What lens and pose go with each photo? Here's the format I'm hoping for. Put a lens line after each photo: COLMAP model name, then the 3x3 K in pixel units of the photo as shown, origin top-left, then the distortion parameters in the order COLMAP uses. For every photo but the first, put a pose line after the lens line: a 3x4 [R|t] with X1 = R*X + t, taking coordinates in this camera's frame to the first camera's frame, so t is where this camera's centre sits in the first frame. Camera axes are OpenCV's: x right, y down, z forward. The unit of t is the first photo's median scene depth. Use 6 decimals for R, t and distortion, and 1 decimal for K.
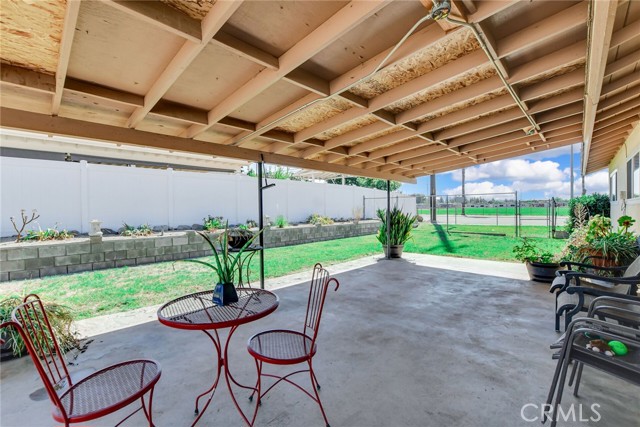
lens RADIAL K [[286.0, 0, 313.9], [0, 286.0, 214.2], [0, 0, 1]] dist [-0.019791, 0.001324]
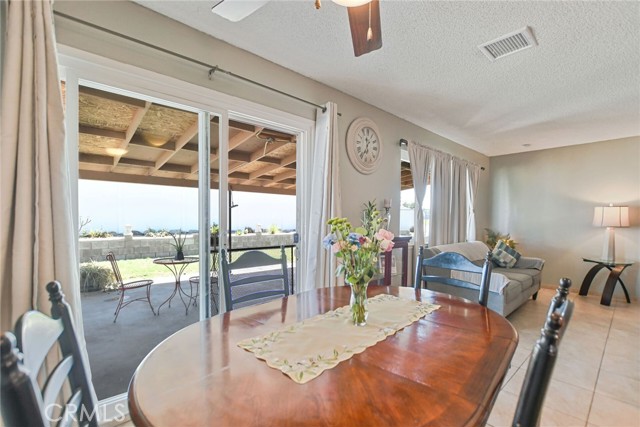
lens RADIAL K [[286.0, 0, 310.4], [0, 286.0, 225.5], [0, 0, 1]] dist [-0.019791, 0.001324]
pose [[0.996470, 0.025642, -0.079933, 0.226682], [-0.024612, 0.999601, 0.013856, -0.014514], [0.080257, -0.011839, 0.996704, -0.310925]]
